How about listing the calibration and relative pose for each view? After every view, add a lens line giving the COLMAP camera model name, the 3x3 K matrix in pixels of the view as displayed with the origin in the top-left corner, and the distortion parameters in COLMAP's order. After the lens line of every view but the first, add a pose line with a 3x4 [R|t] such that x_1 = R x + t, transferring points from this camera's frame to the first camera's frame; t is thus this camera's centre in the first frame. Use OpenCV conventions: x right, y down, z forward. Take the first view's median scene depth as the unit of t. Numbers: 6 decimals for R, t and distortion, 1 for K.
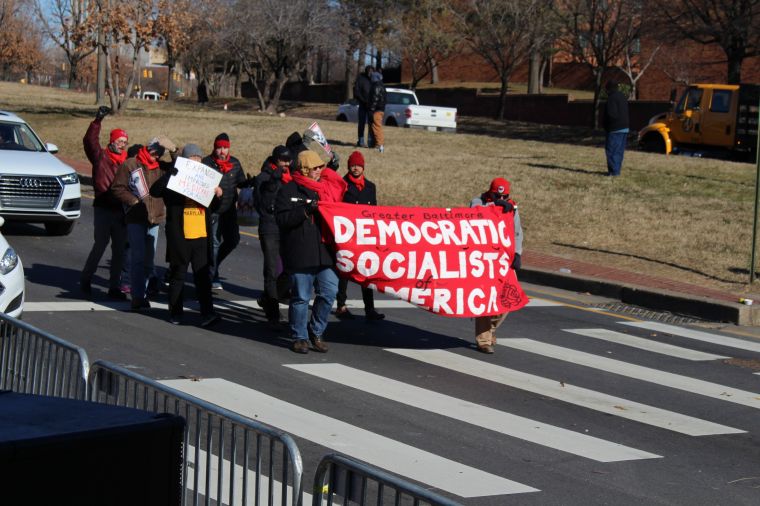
lens RADIAL K [[1809.0, 0, 369.9], [0, 1809.0, 246.9], [0, 0, 1]] dist [0.033223, 0.000000]
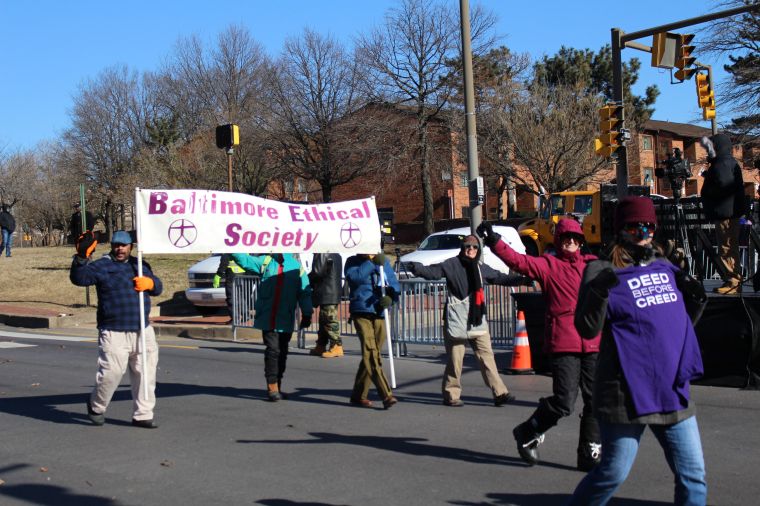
lens RADIAL K [[1335.7, 0, 371.6], [0, 1335.7, 237.2], [0, 0, 1]] dist [-0.021398, 0.000000]
pose [[0.991678, -0.077217, 0.103021, 0.163807], [0.085680, 0.993072, -0.080423, 0.036401], [-0.096097, 0.088581, 0.991423, -0.110363]]
